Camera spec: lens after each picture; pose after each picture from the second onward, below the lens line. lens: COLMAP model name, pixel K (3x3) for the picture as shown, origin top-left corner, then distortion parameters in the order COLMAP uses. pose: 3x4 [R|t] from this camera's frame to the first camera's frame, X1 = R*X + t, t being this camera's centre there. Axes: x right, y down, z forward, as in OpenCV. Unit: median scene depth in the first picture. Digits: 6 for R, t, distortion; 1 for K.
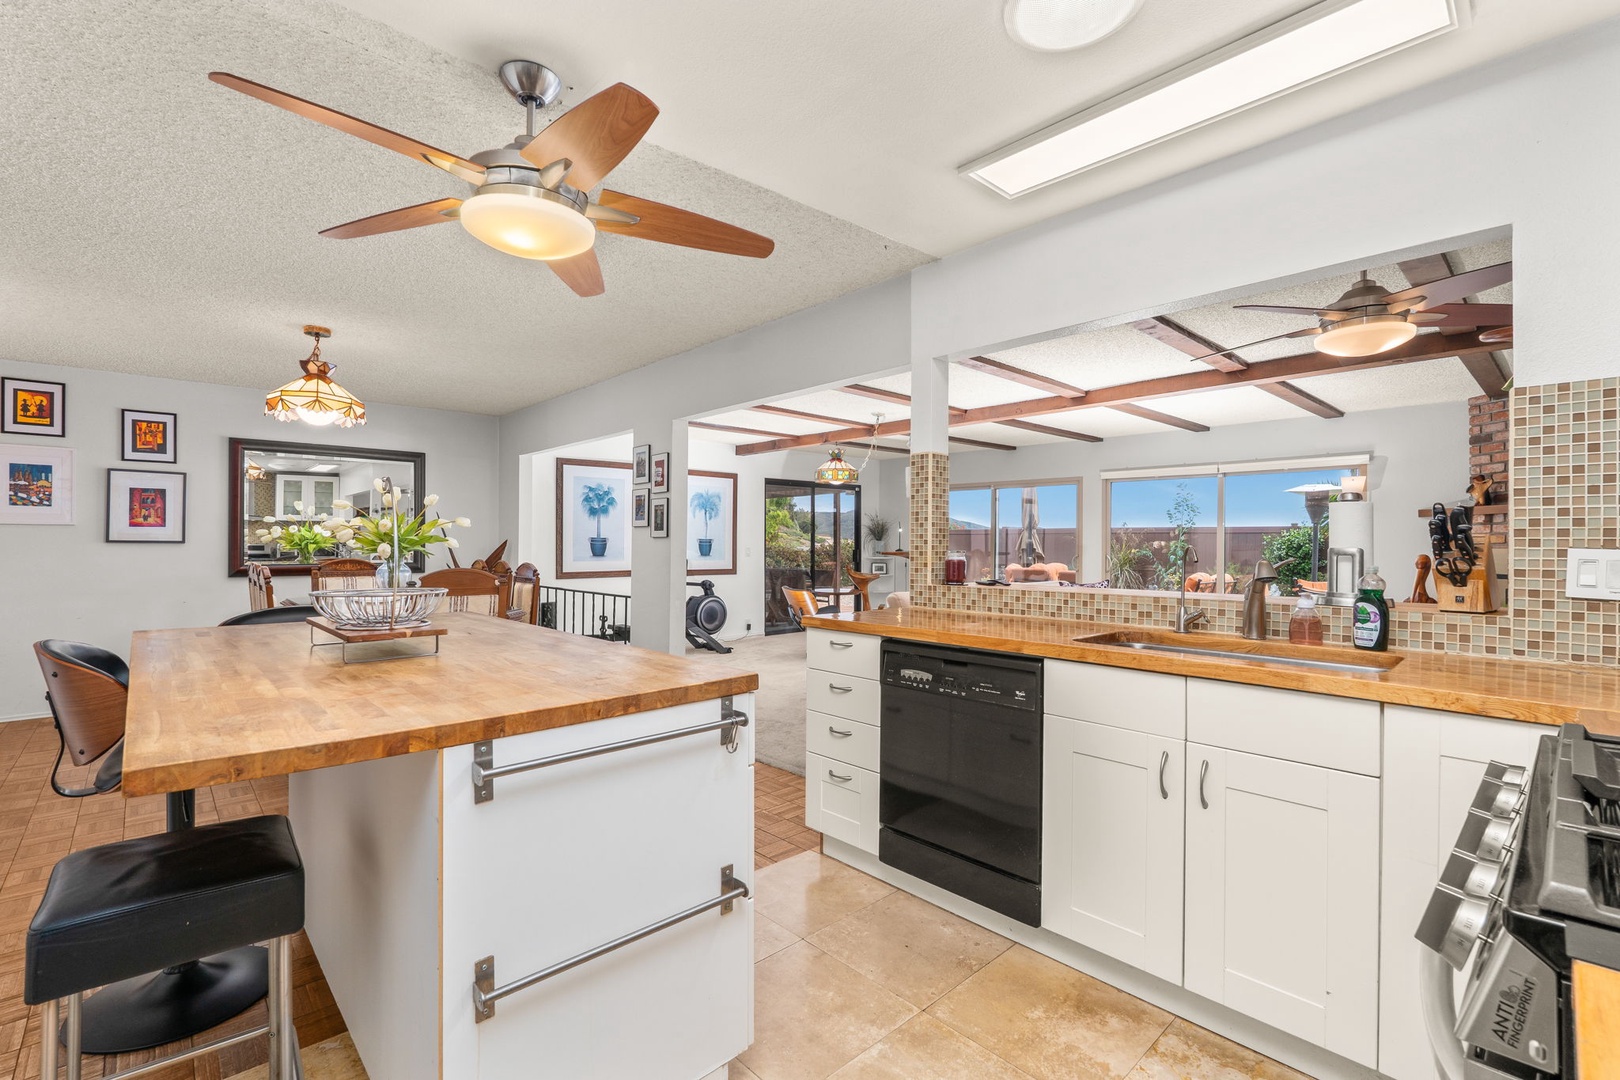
lens RADIAL K [[728.5, 0, 824.4], [0, 728.5, 539.6], [0, 0, 1]] dist [-0.005676, 0.000614]
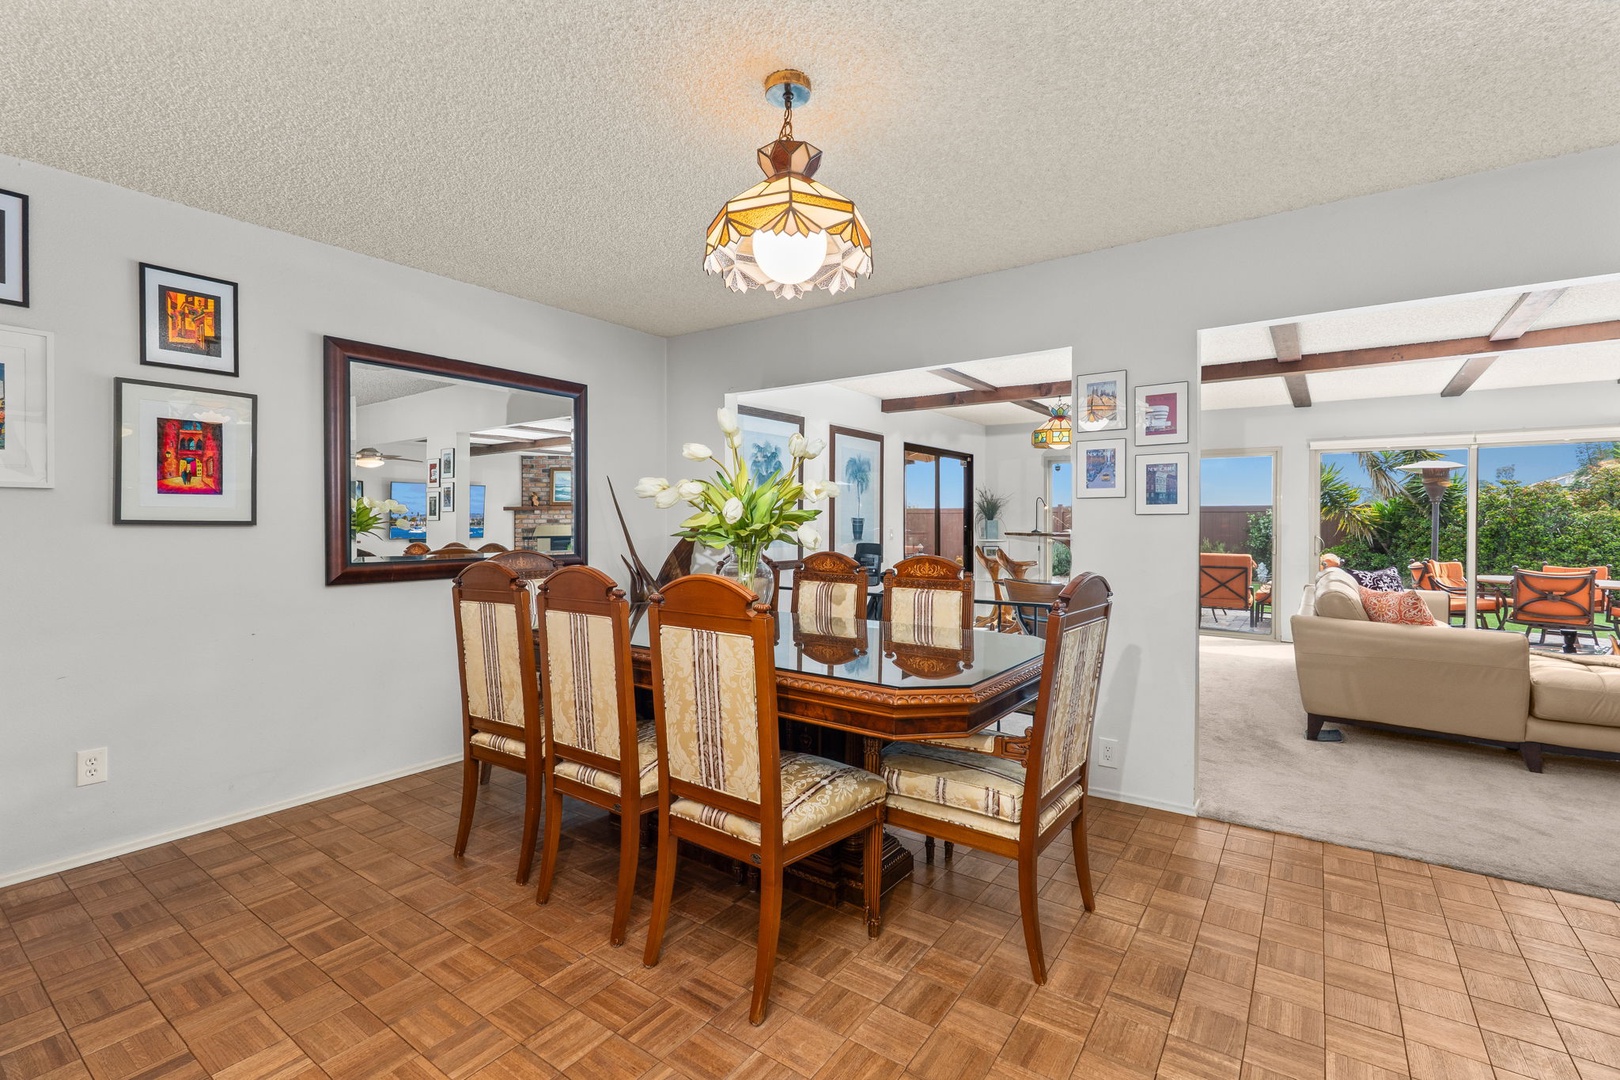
lens RADIAL K [[728.5, 0, 796.2], [0, 728.5, 530.4], [0, 0, 1]] dist [-0.005676, 0.000614]
pose [[0.980982, -0.003014, 0.194076, -0.606094], [-0.000141, 0.999868, 0.016241, -0.000335], [-0.194100, -0.015959, 0.980852, 0.401389]]
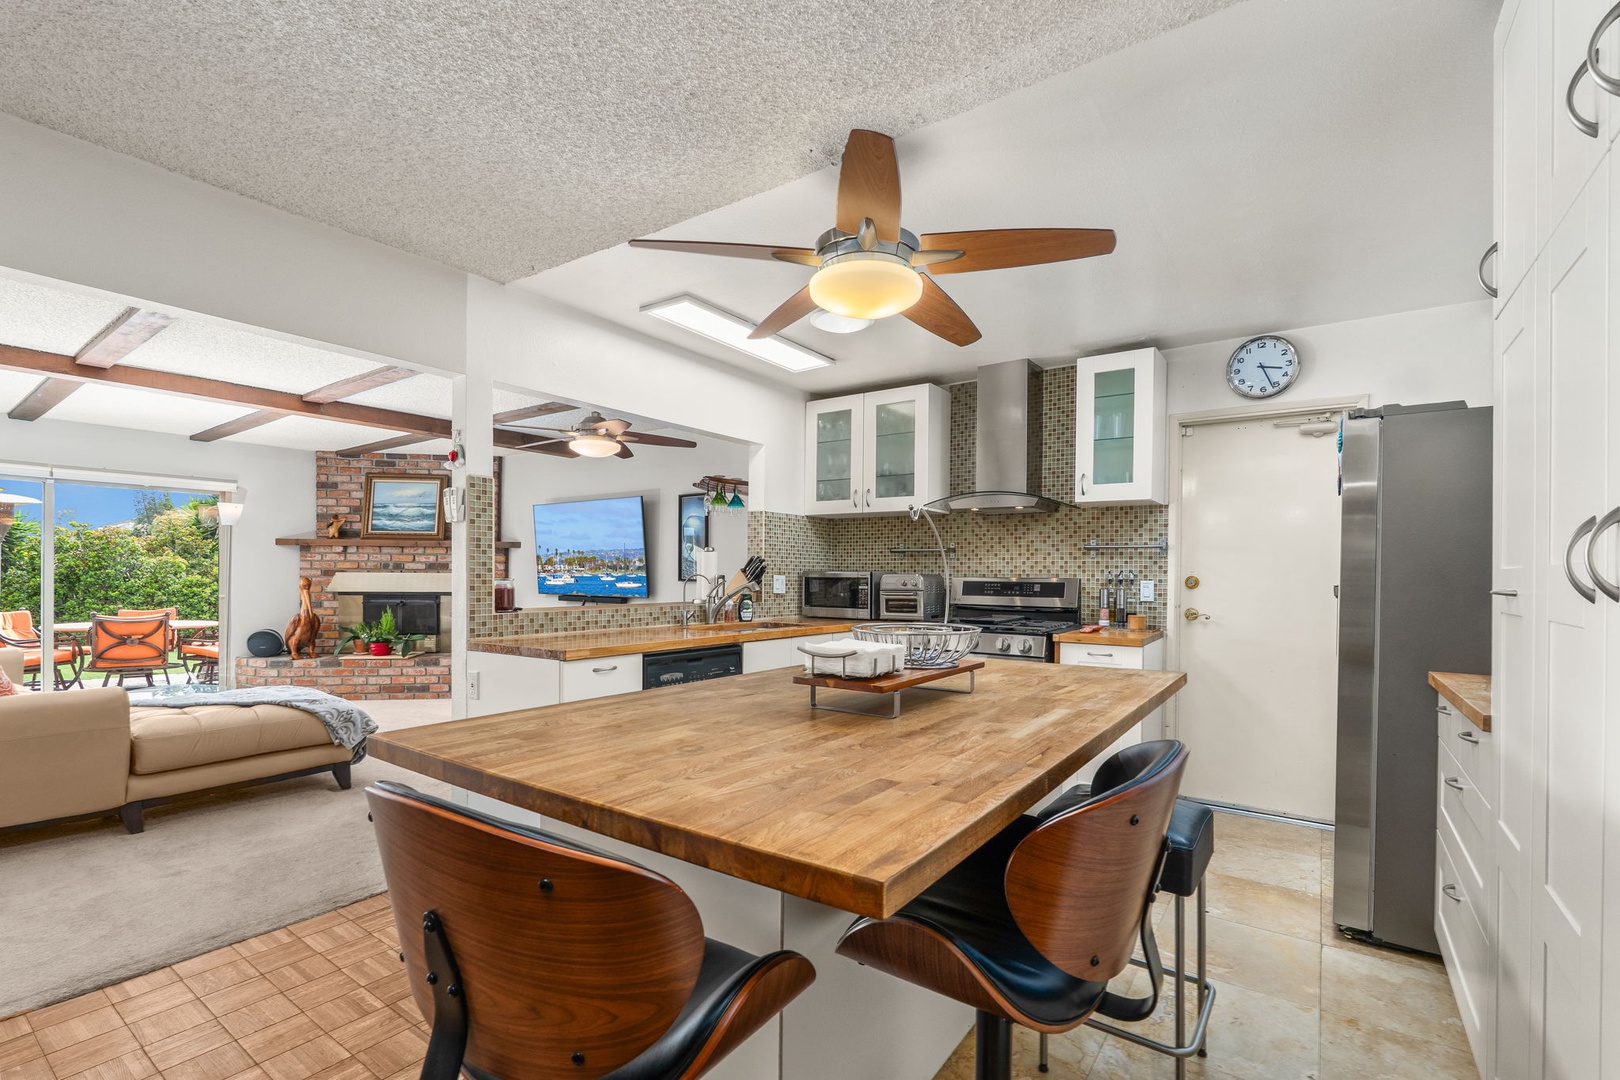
lens RADIAL K [[728.5, 0, 811.1], [0, 728.5, 573.3], [0, 0, 1]] dist [-0.005676, 0.000614]
pose [[-0.195965, -0.003535, 0.980605, -0.540711], [-0.013500, 0.999908, 0.000907, 0.000676], [-0.980518, -0.013061, -0.195994, 0.469656]]
